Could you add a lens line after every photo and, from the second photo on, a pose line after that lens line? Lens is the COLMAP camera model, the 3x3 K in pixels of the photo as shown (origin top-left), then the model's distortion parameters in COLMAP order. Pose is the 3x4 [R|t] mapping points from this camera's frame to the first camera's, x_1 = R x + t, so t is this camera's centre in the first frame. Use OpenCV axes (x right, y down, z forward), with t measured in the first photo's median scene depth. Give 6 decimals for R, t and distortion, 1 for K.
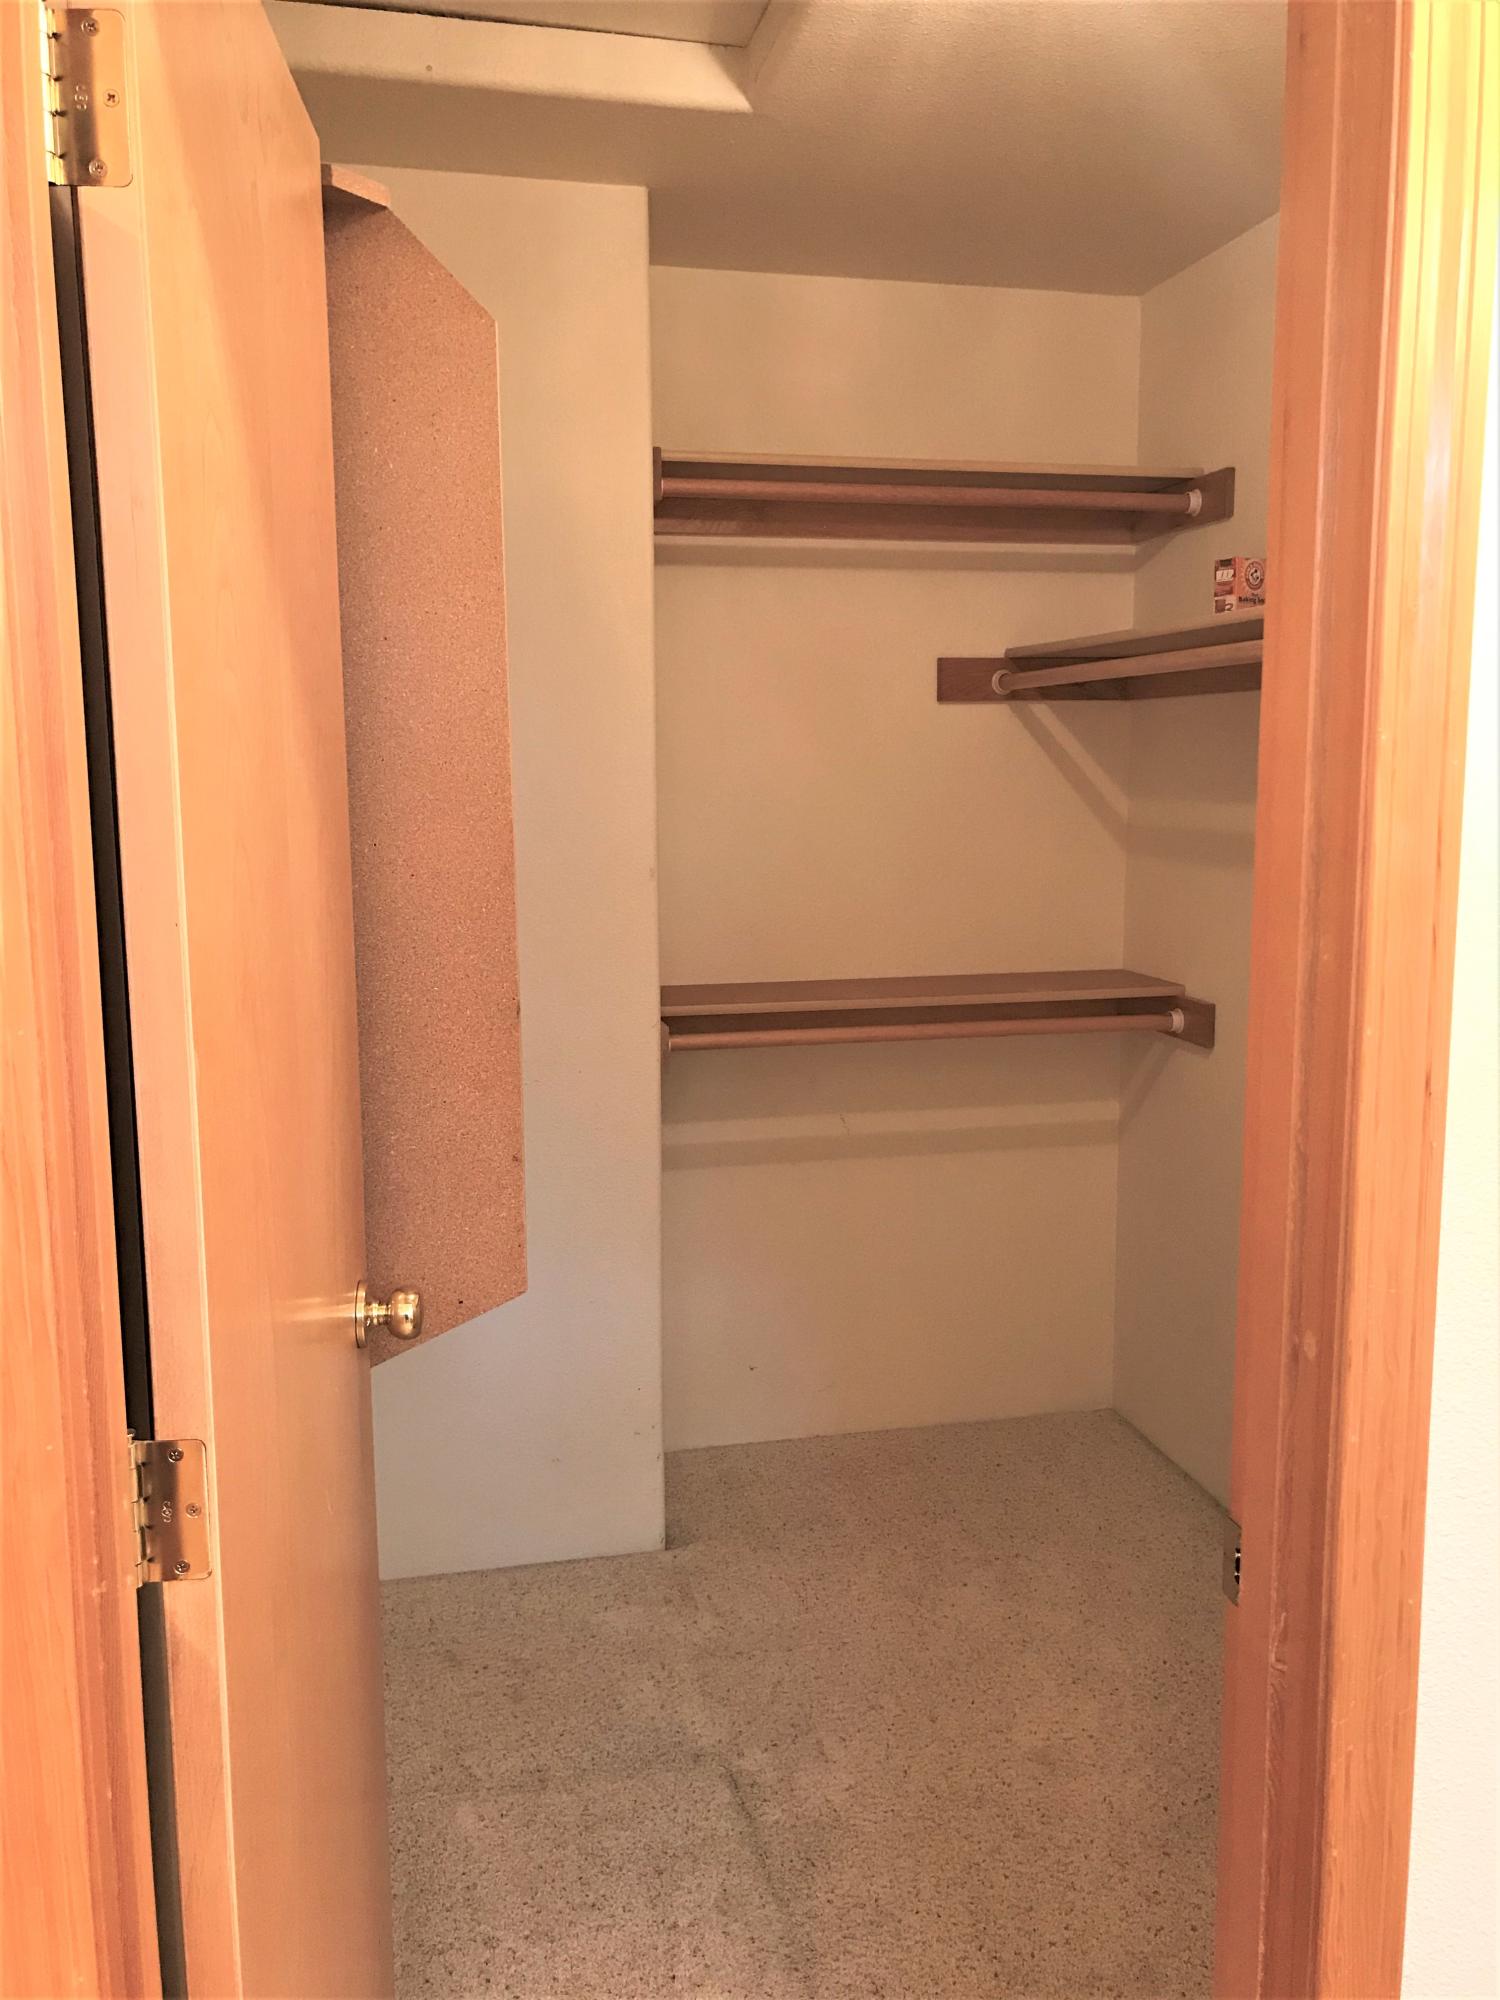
lens RADIAL K [[1665.8, 0, 750.0], [0, 1665.8, 1000.0], [0, 0, 1]] dist [0.107650, -0.124078]
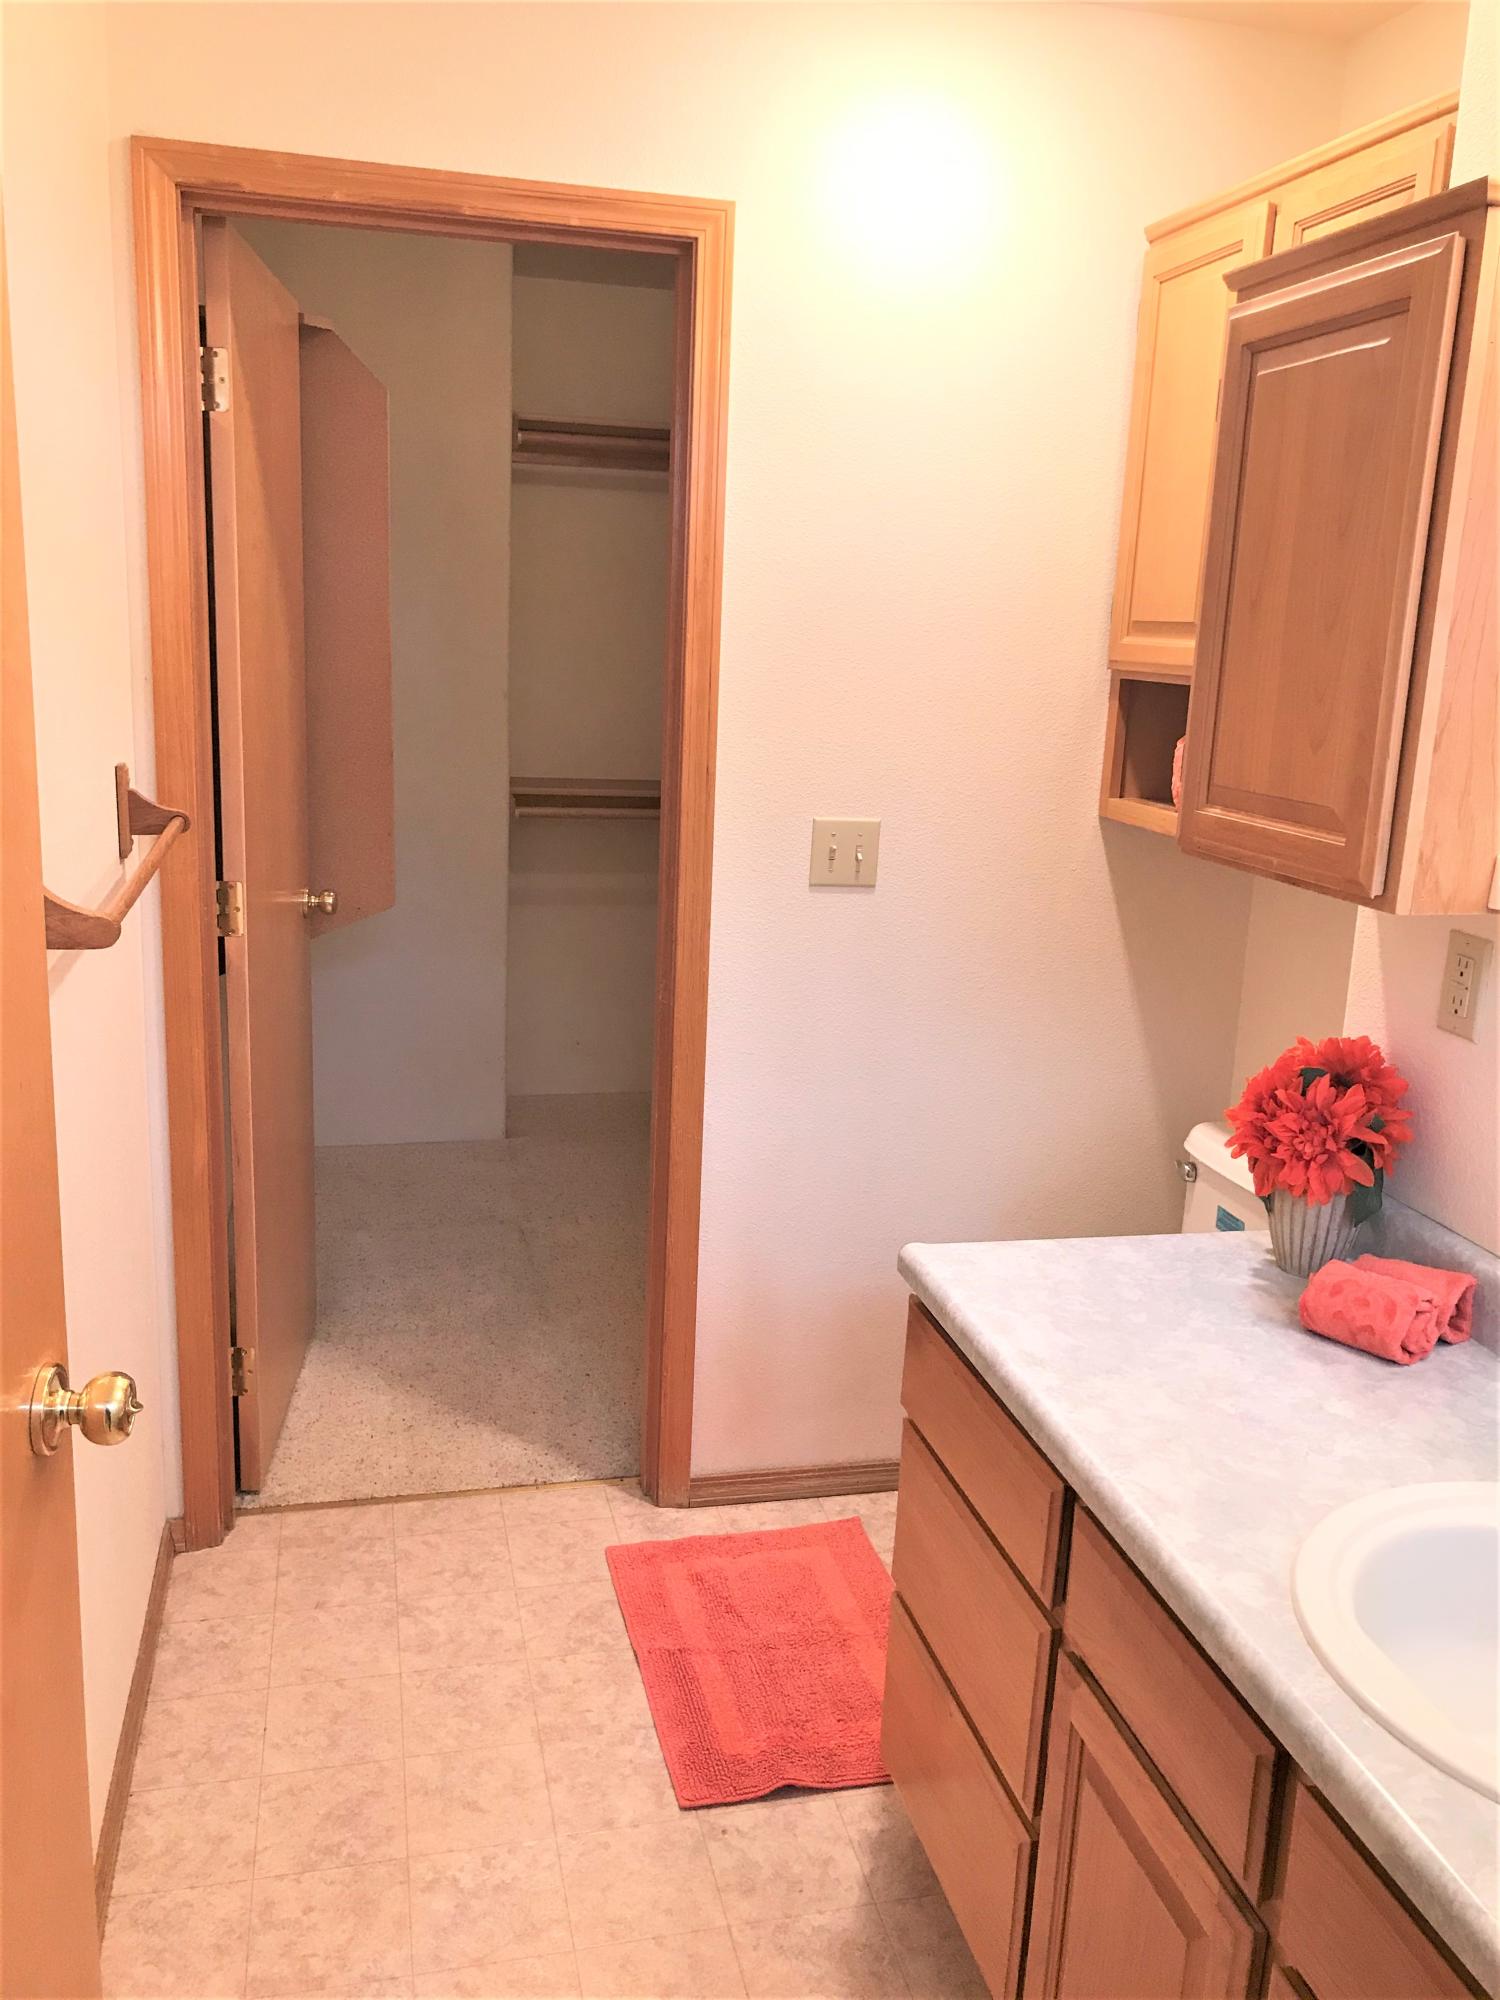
lens RADIAL K [[1665.8, 0, 750.0], [0, 1665.8, 1000.0], [0, 0, 1]] dist [0.107650, -0.124078]
pose [[0.998539, 0.046755, 0.027101, 0.238516], [-0.048925, 0.995102, 0.085897, 0.104140], [-0.022952, -0.087097, 0.995935, -0.973359]]
